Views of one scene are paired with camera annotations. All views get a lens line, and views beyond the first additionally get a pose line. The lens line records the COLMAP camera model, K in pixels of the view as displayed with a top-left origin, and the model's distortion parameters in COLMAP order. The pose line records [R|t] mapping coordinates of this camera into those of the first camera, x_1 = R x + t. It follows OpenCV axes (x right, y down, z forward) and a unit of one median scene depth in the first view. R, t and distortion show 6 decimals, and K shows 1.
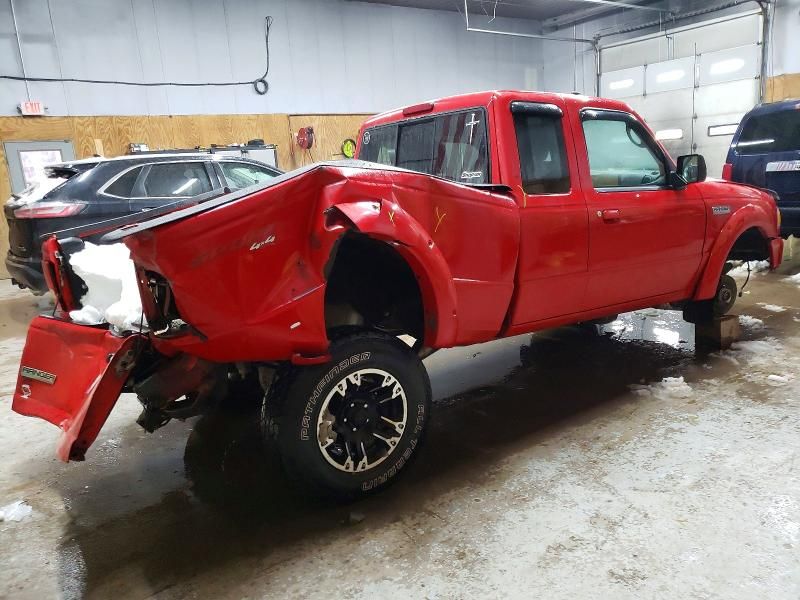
lens RADIAL K [[614.5, 0, 409.7], [0, 614.5, 301.5], [0, 0, 1]] dist [0.021872, 0.006847]
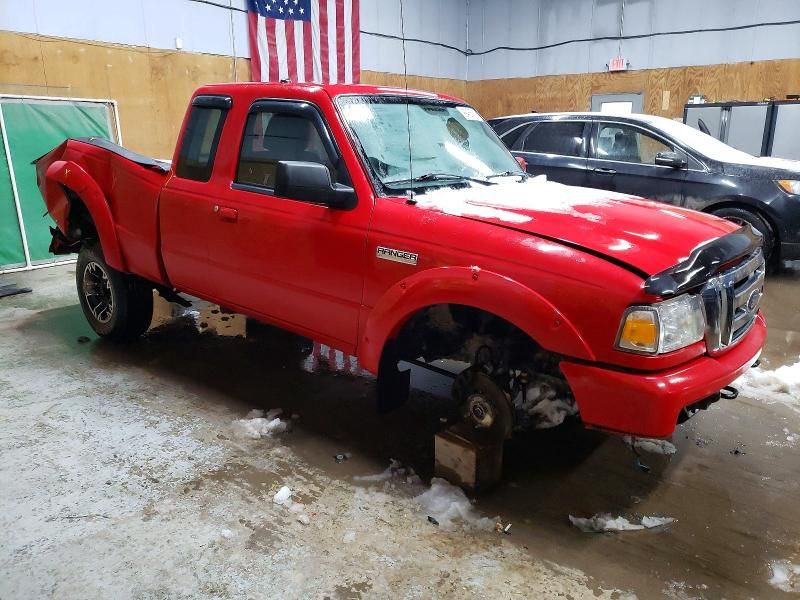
lens RADIAL K [[614.5, 0, 409.7], [0, 614.5, 301.5], [0, 0, 1]] dist [0.021872, 0.006847]
pose [[0.265581, 0.319330, -0.909668, 0.467556], [-0.227579, 0.937652, 0.262712, -0.116256], [0.936843, 0.137250, 0.321695, 0.344016]]
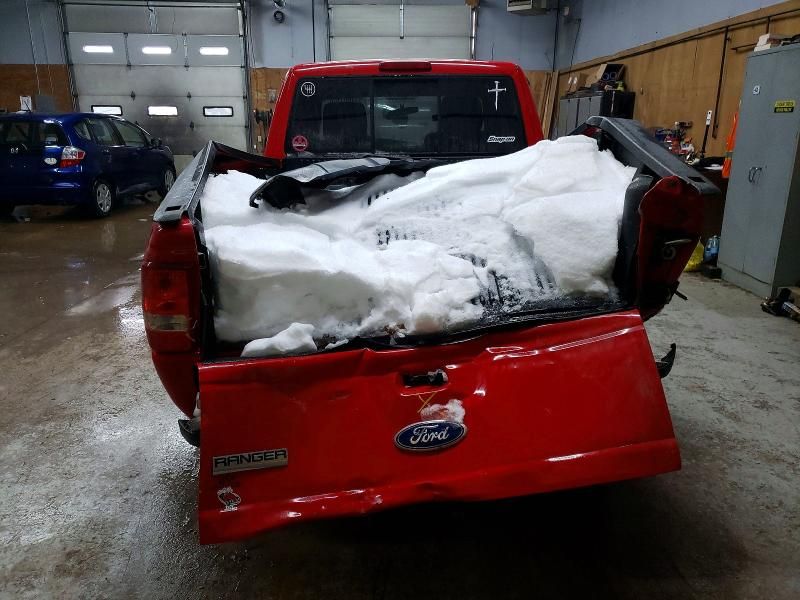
lens RADIAL K [[614.5, 0, 409.7], [0, 614.5, 301.5], [0, 0, 1]] dist [0.021872, 0.006847]
pose [[0.569800, -0.159540, 0.806148, -0.299475], [0.136227, 0.985739, 0.098794, -0.018809], [-0.810413, 0.053526, 0.583408, 0.174165]]
